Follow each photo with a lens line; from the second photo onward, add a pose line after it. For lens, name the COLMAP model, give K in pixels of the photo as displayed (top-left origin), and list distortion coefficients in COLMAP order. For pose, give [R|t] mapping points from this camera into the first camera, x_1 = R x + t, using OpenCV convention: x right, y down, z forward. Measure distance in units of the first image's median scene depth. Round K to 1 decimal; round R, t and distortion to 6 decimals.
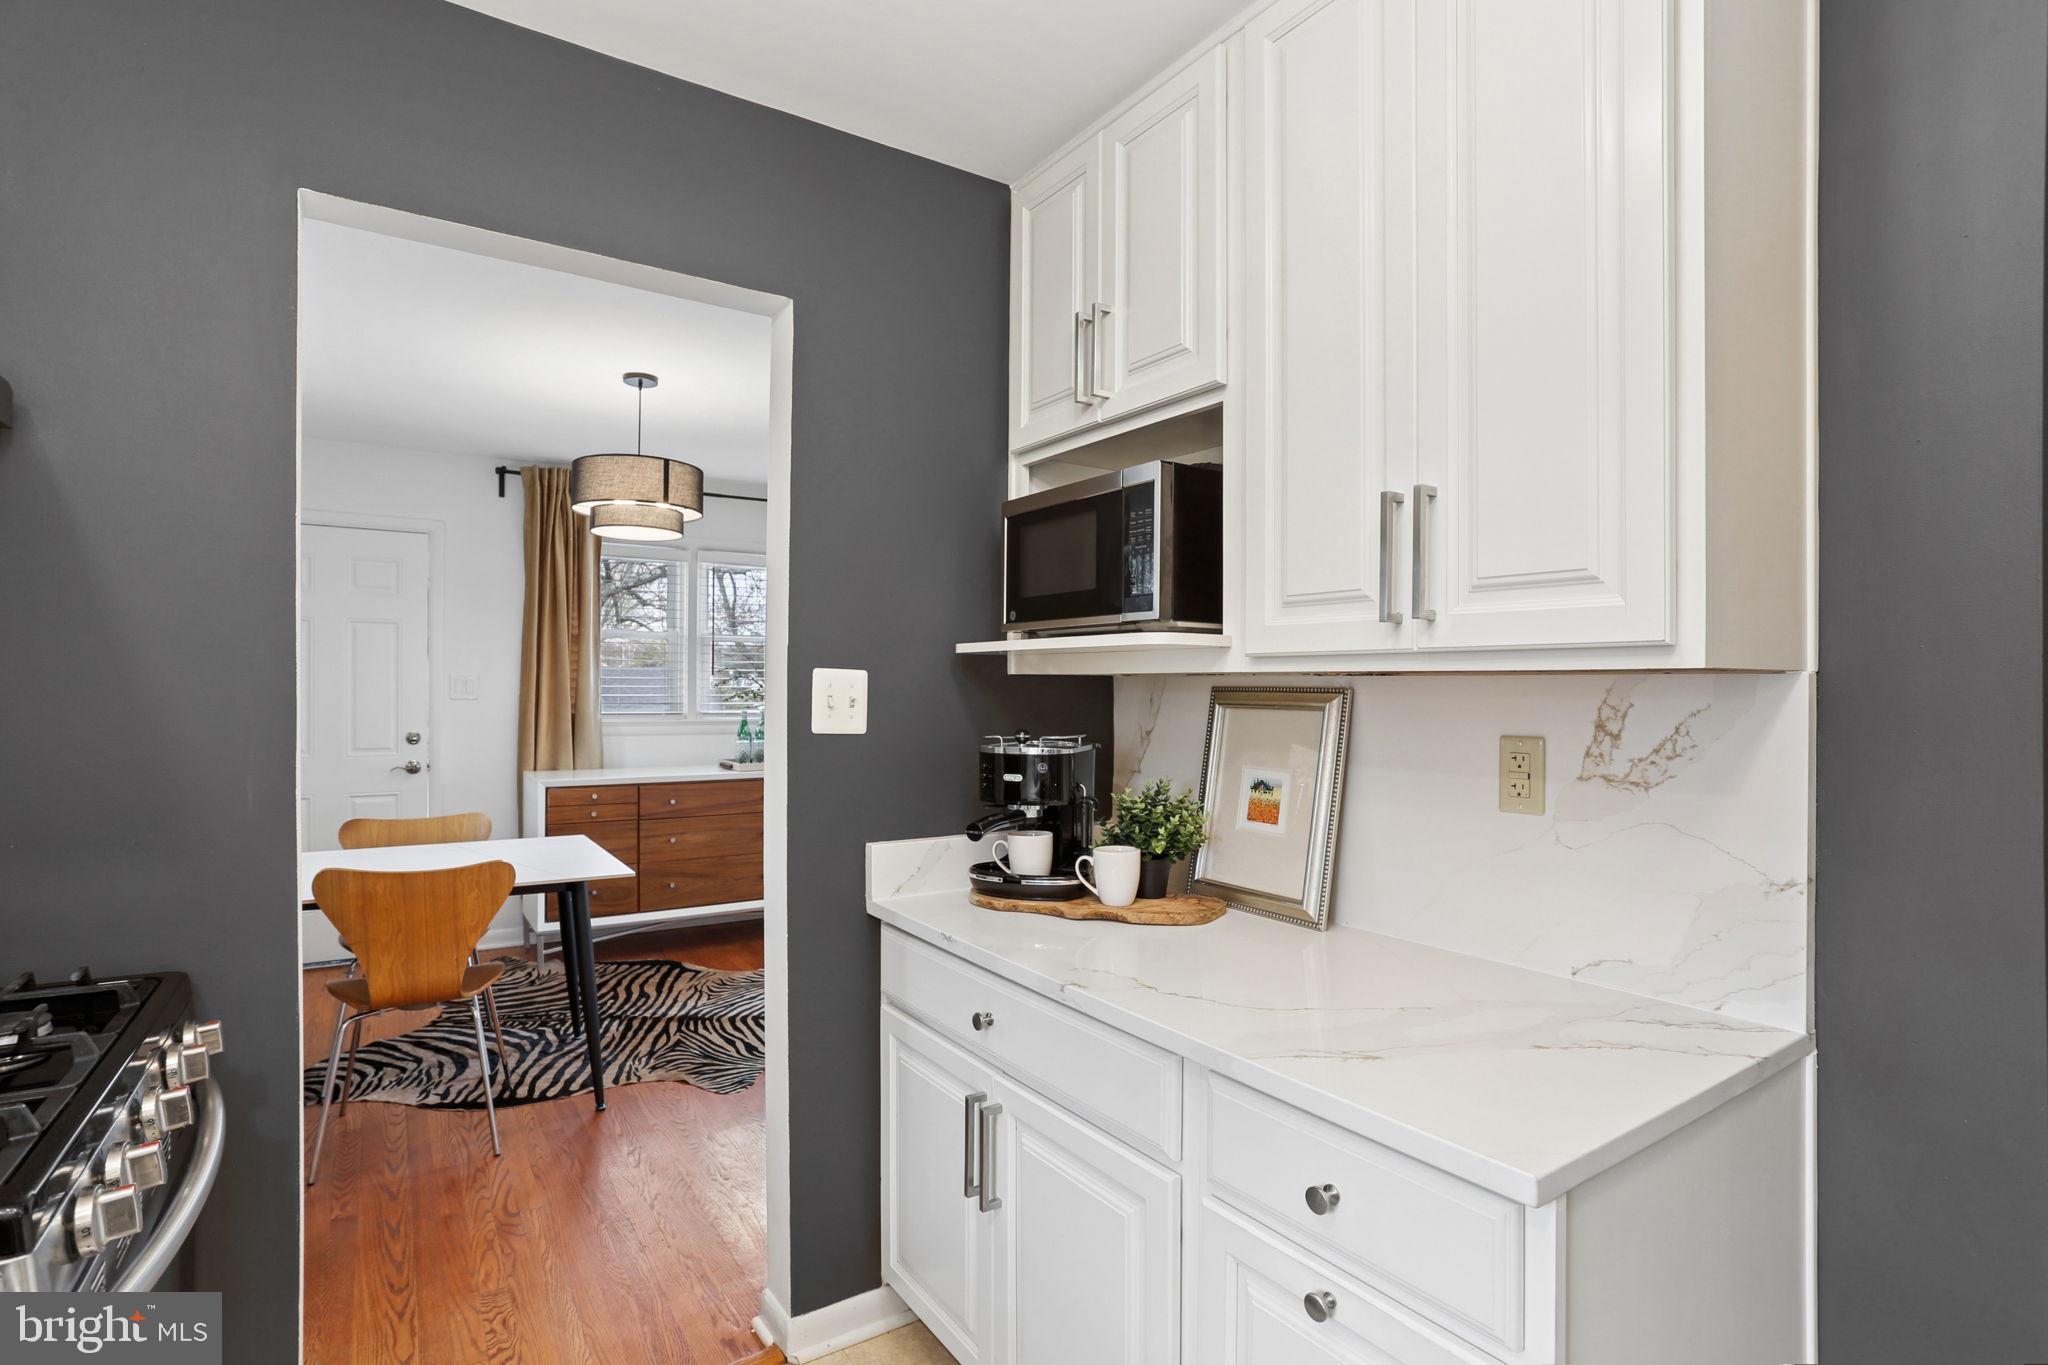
lens RADIAL K [[1008.0, 0, 1026.5], [0, 1008.0, 685.4], [0, 0, 1]] dist [-0.026131, 0.018558]
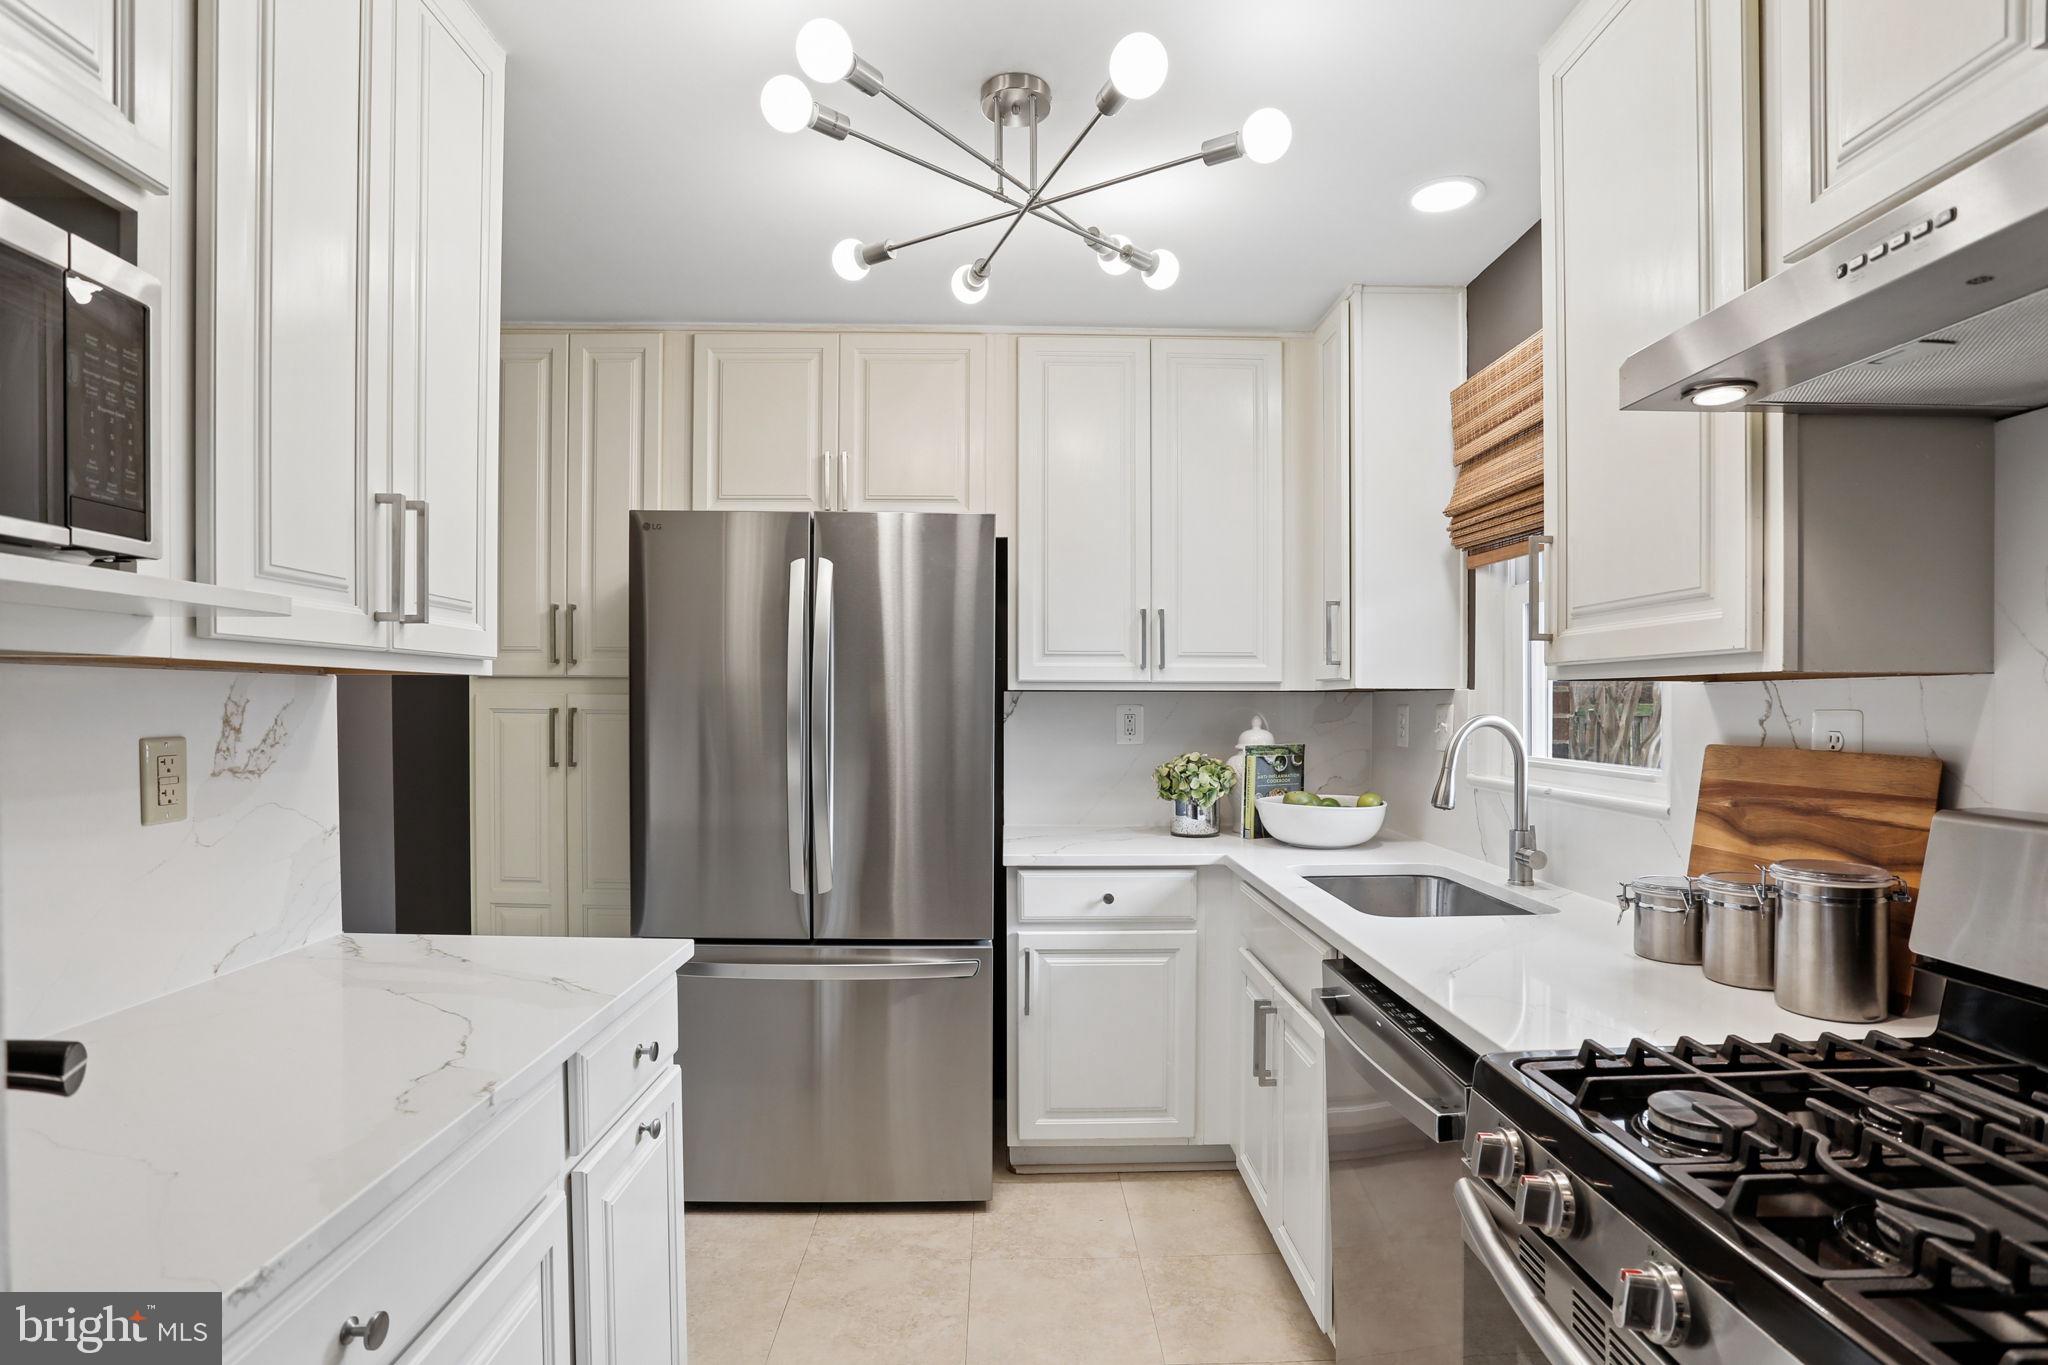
lens RADIAL K [[1008.0, 0, 1035.4], [0, 1008.0, 690.9], [0, 0, 1]] dist [-0.026131, 0.018558]
pose [[-0.850247, 0.009649, 0.526295, -0.683866], [0.004014, 0.999922, -0.011848, 0.024922], [-0.526368, -0.007961, -0.850220, 1.444526]]
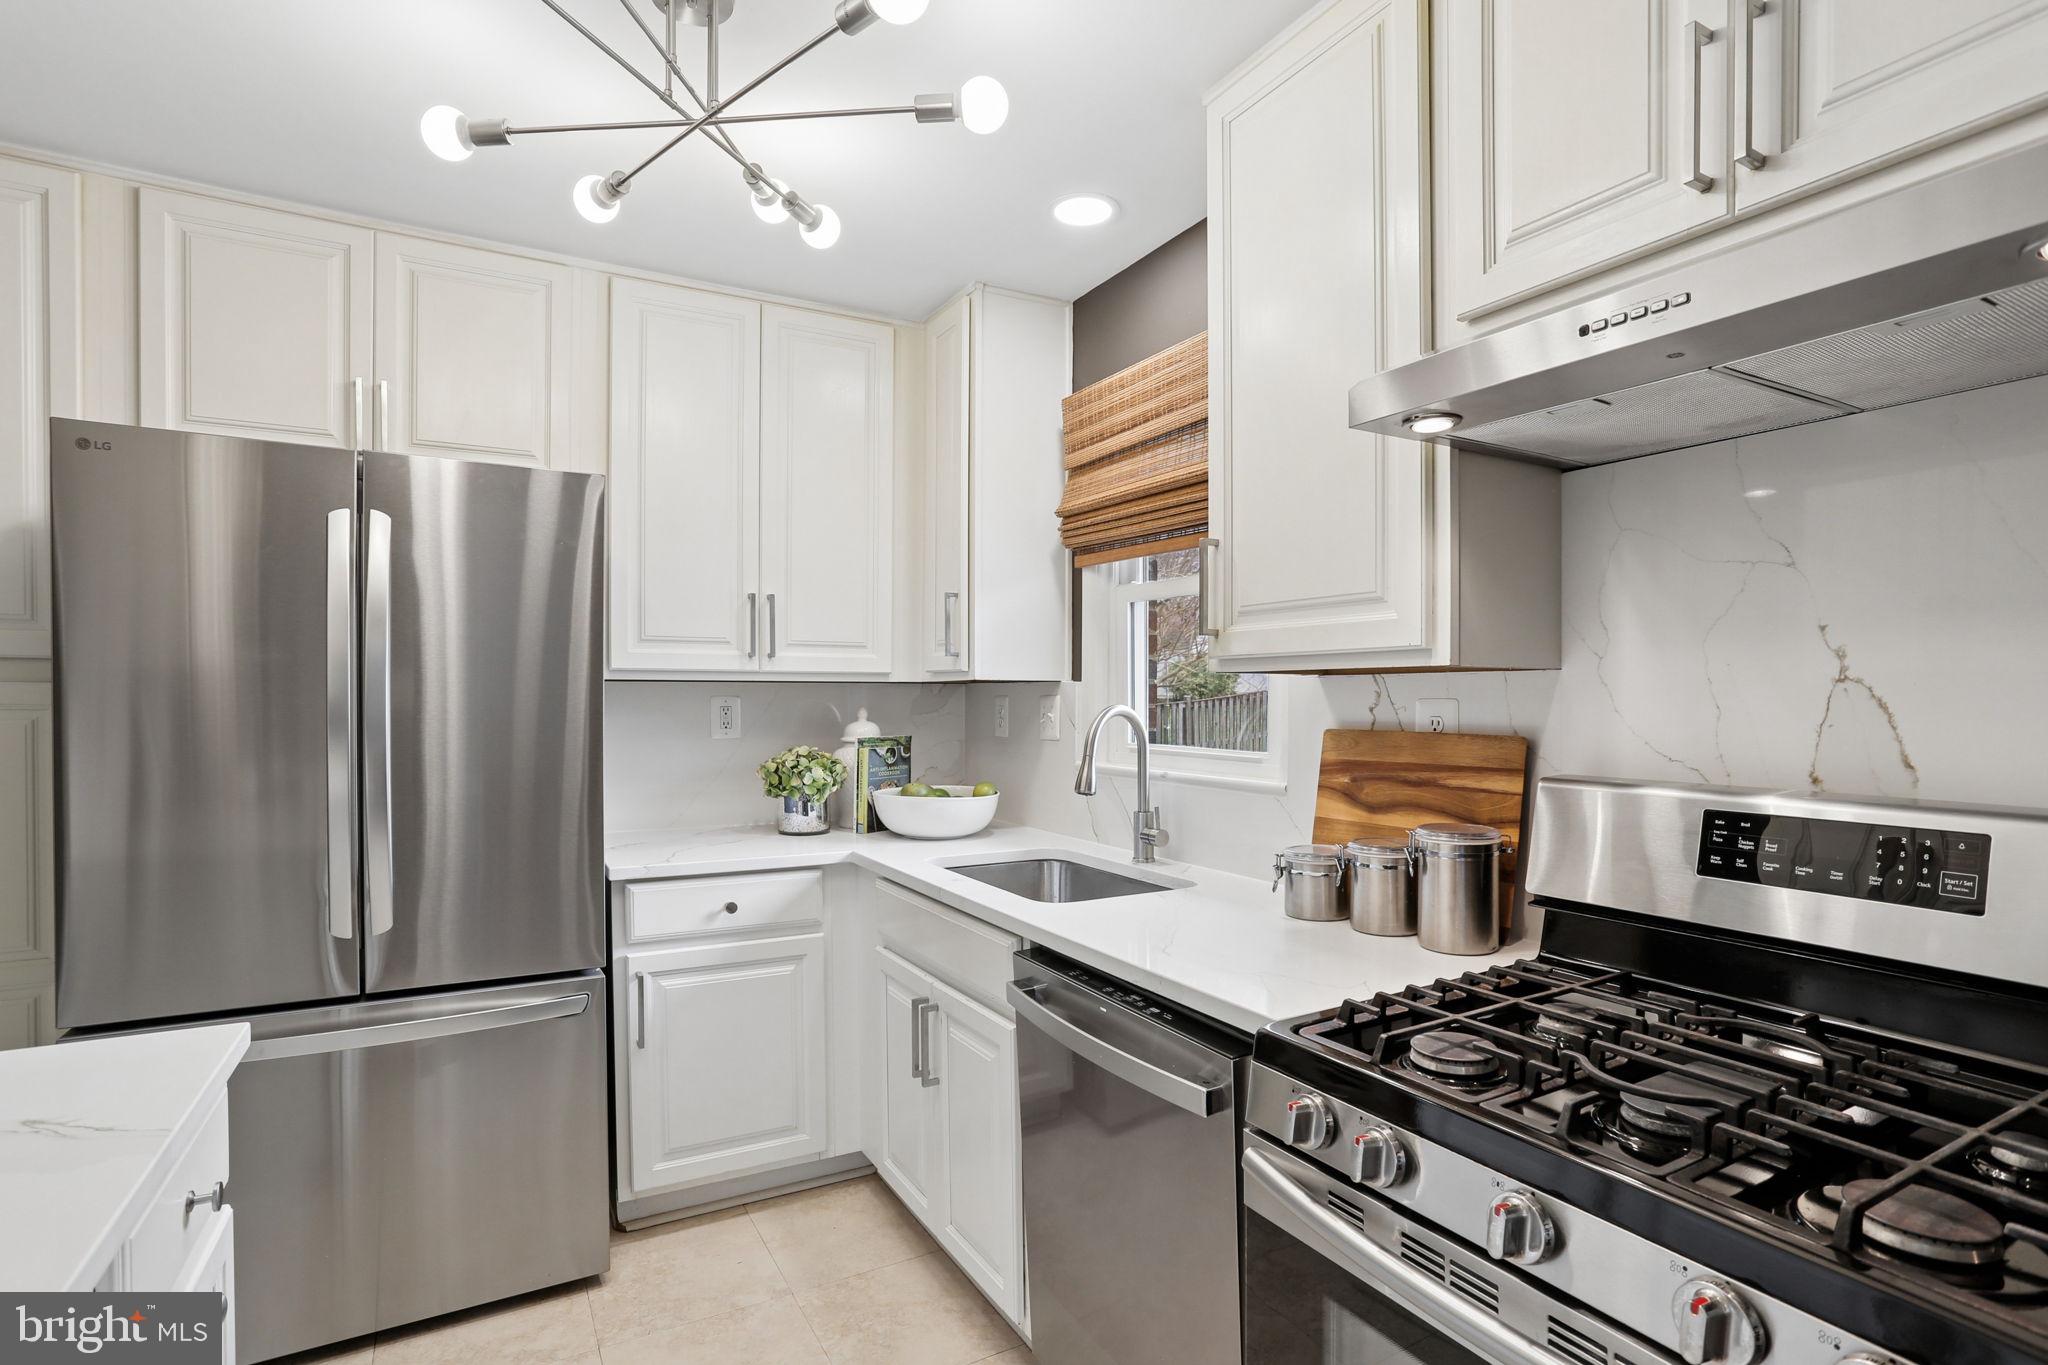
lens RADIAL K [[1008.0, 0, 1038.9], [0, 1008.0, 688.9], [0, 0, 1]] dist [-0.026131, 0.018558]
pose [[-0.995711, 0.004715, 0.092394, -0.575526], [0.004394, 0.999984, -0.003680, 0.025438], [-0.092409, -0.003258, -0.995716, 1.436894]]
